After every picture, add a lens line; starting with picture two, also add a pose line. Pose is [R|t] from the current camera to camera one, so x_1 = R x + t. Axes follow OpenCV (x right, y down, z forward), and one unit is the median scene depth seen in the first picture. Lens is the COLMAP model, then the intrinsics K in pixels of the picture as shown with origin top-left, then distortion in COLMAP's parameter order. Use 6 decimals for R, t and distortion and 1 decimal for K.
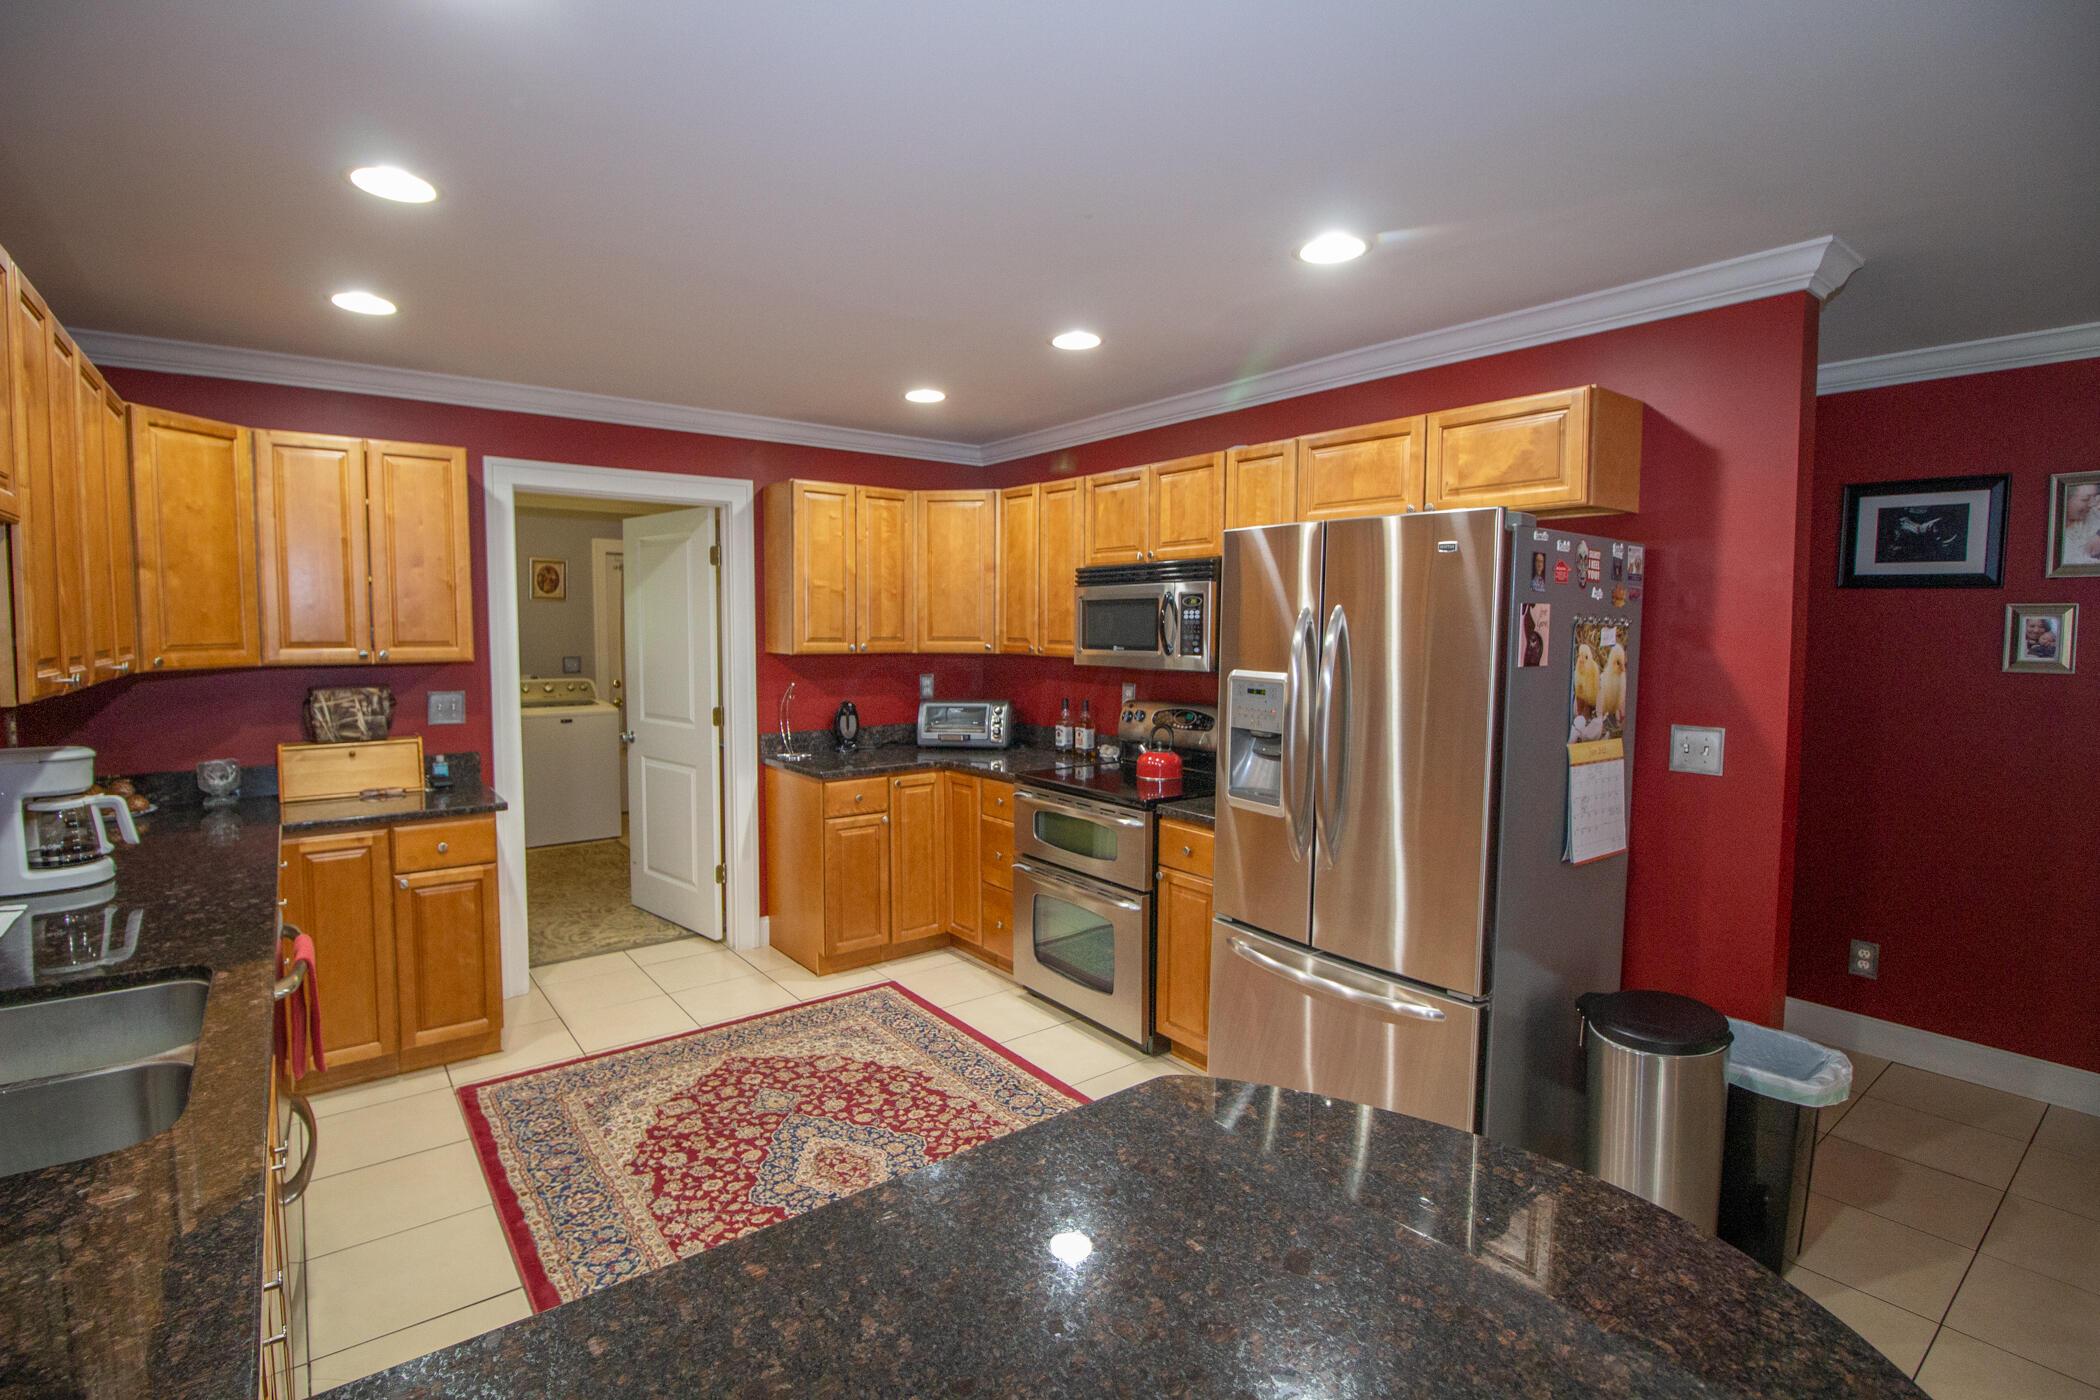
lens RADIAL K [[969.0, 0, 1035.9], [0, 969.0, 698.4], [0, 0, 1]] dist [-0.011006, -0.001677]
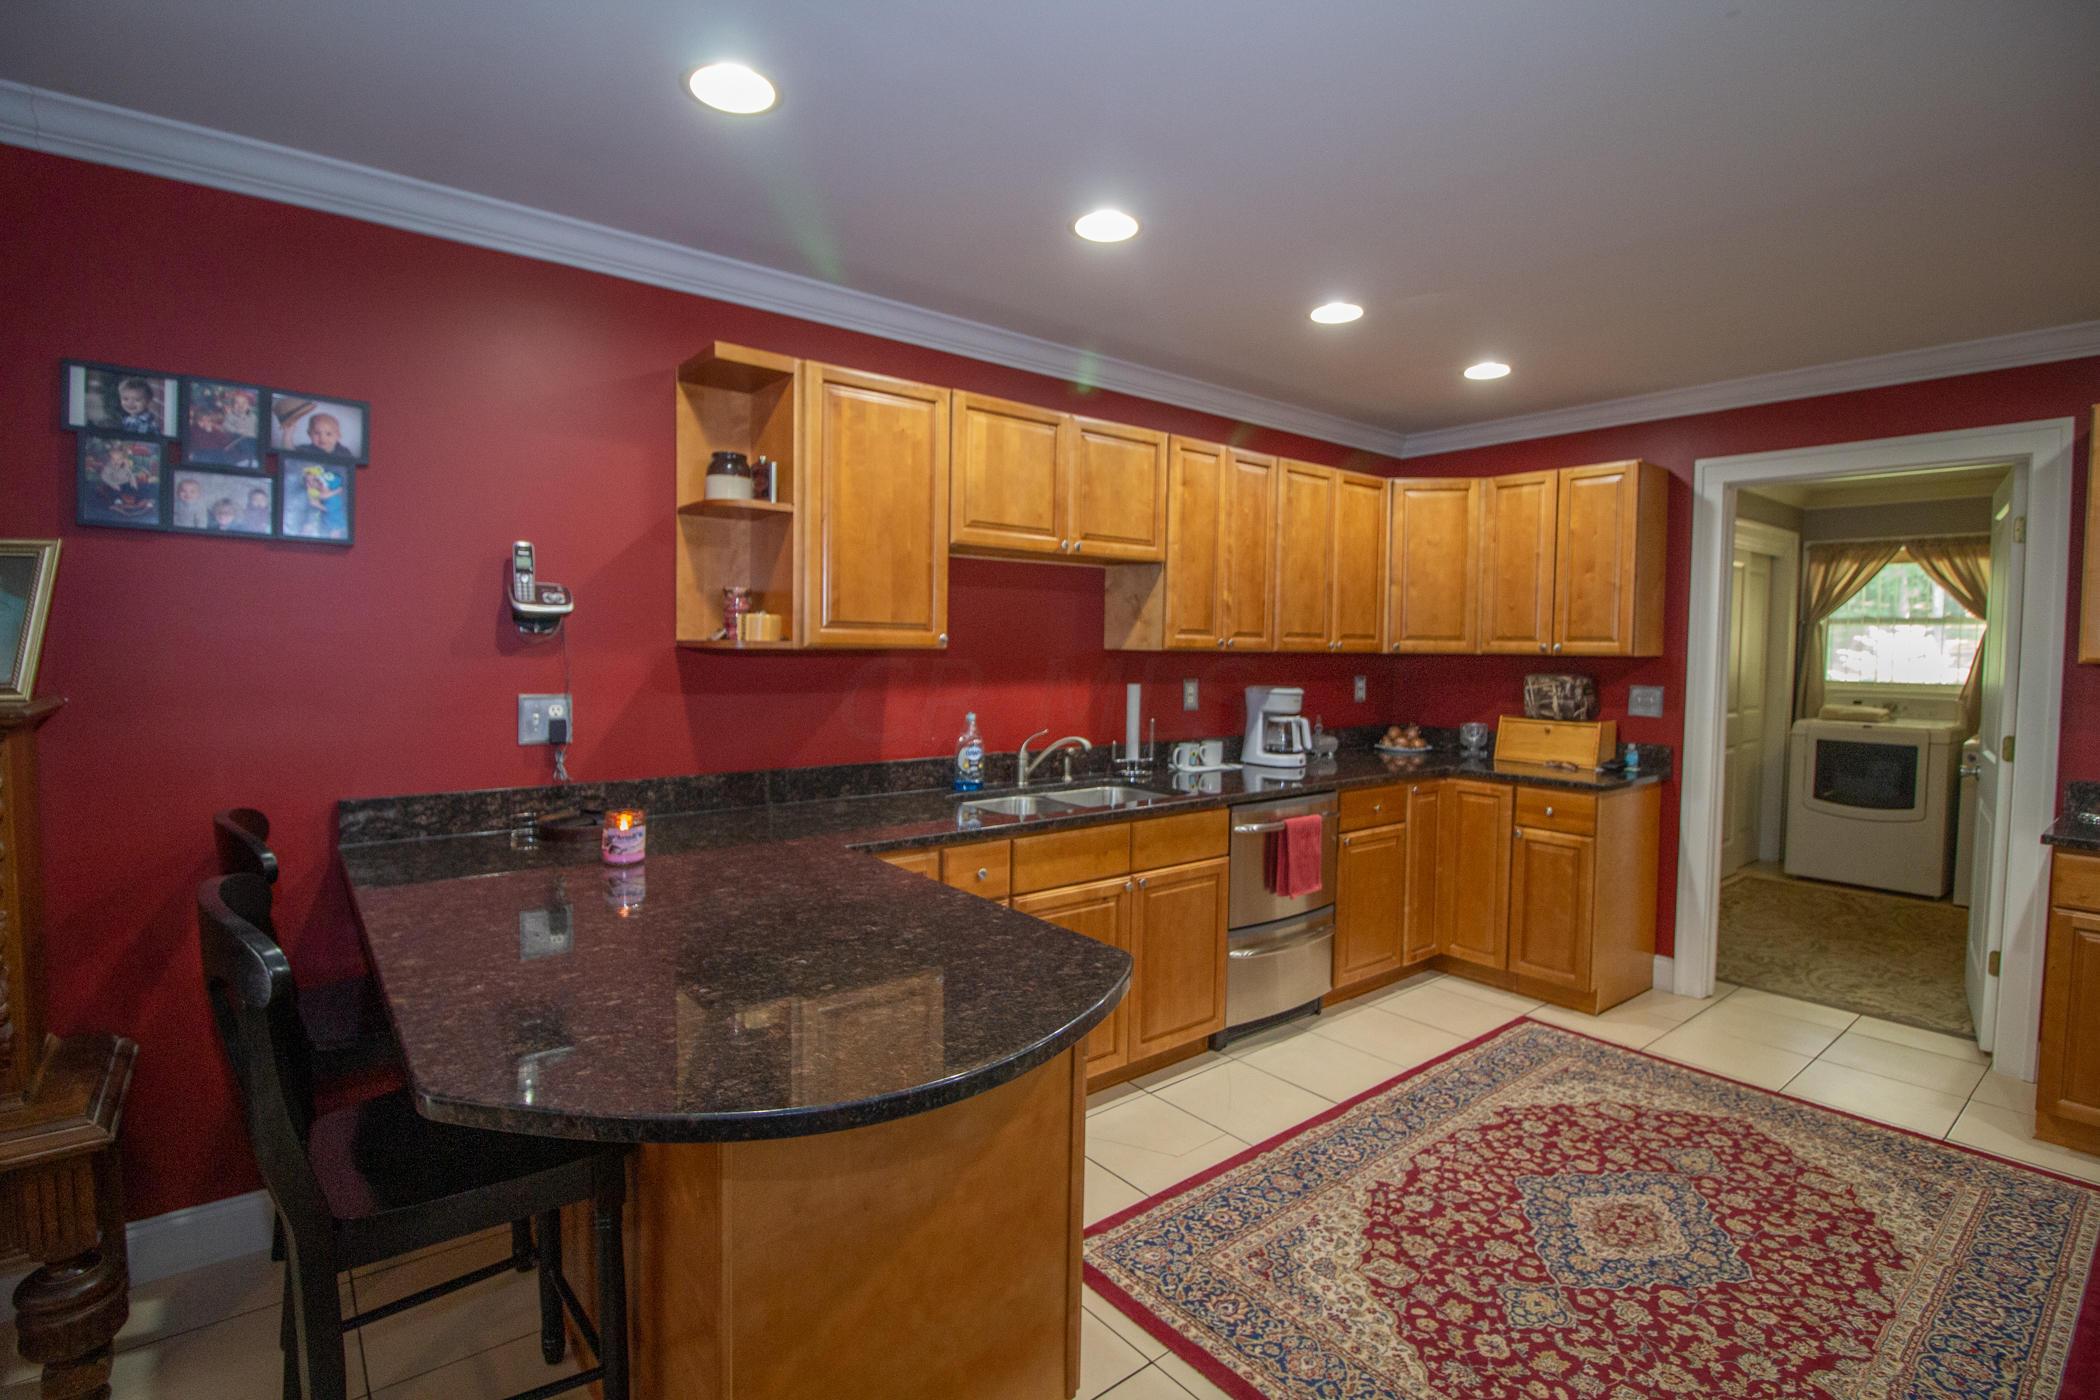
lens RADIAL K [[969.0, 0, 1038.8], [0, 969.0, 694.9], [0, 0, 1]] dist [-0.011006, -0.001677]
pose [[0.029472, 0.052121, -0.998206, 0.537079], [-0.090383, 0.994688, 0.049268, 0.012817], [0.995471, 0.088769, 0.034026, 0.344133]]
